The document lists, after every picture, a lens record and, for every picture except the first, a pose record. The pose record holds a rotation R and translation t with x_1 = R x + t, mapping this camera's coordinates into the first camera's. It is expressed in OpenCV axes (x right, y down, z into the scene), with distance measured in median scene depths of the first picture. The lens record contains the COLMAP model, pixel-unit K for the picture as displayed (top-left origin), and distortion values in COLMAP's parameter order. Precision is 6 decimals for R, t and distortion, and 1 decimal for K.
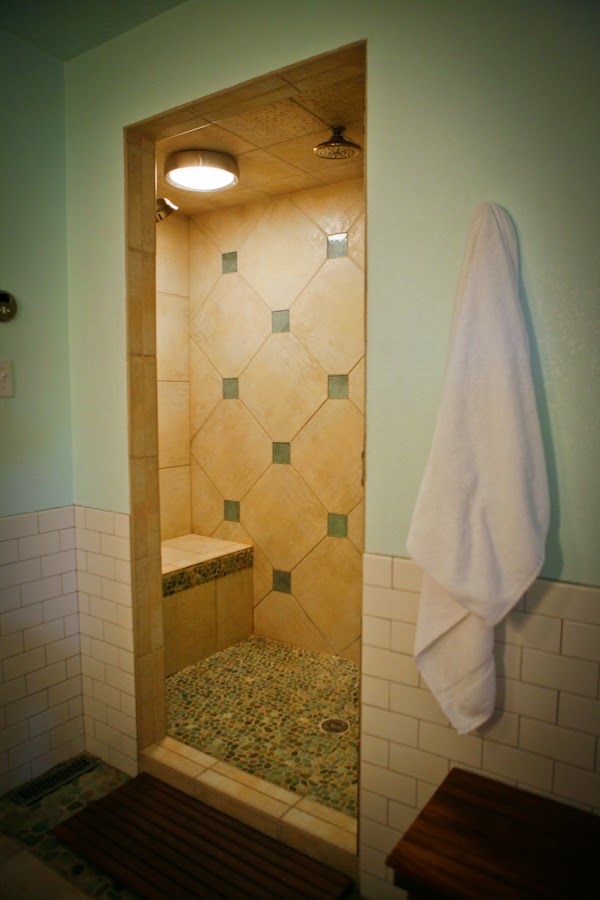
lens RADIAL K [[621.0, 0, 301.9], [0, 621.0, 446.7], [0, 0, 1]] dist [-0.104022, 0.078461]
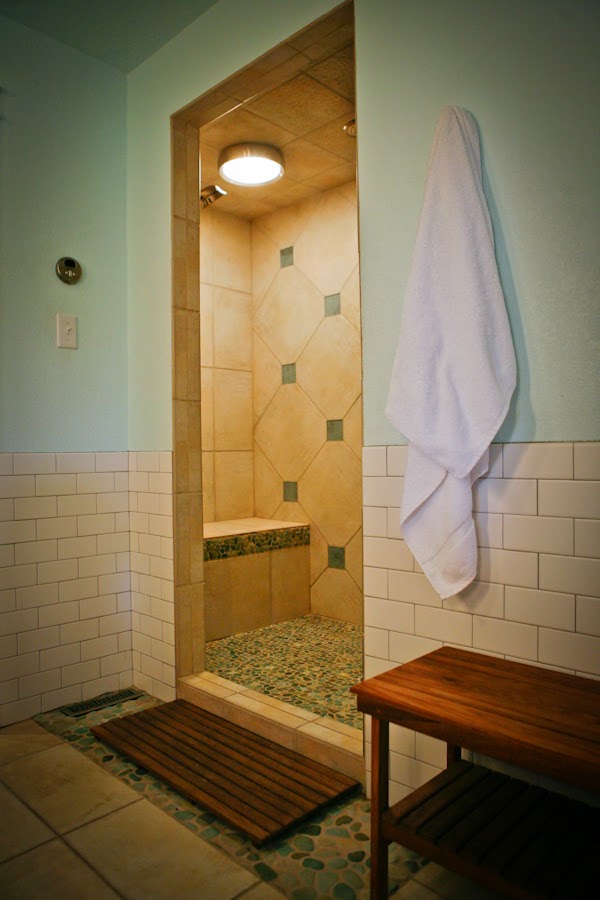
lens RADIAL K [[634.6, 0, 300.0], [0, 634.6, 450.0], [0, 0, 1]] dist [-0.108542, 0.082070]
pose [[0.985008, -0.014779, -0.171876, 0.119569], [-0.000718, 0.995964, -0.089756, 0.181371], [0.172508, 0.088534, 0.981021, -0.056885]]
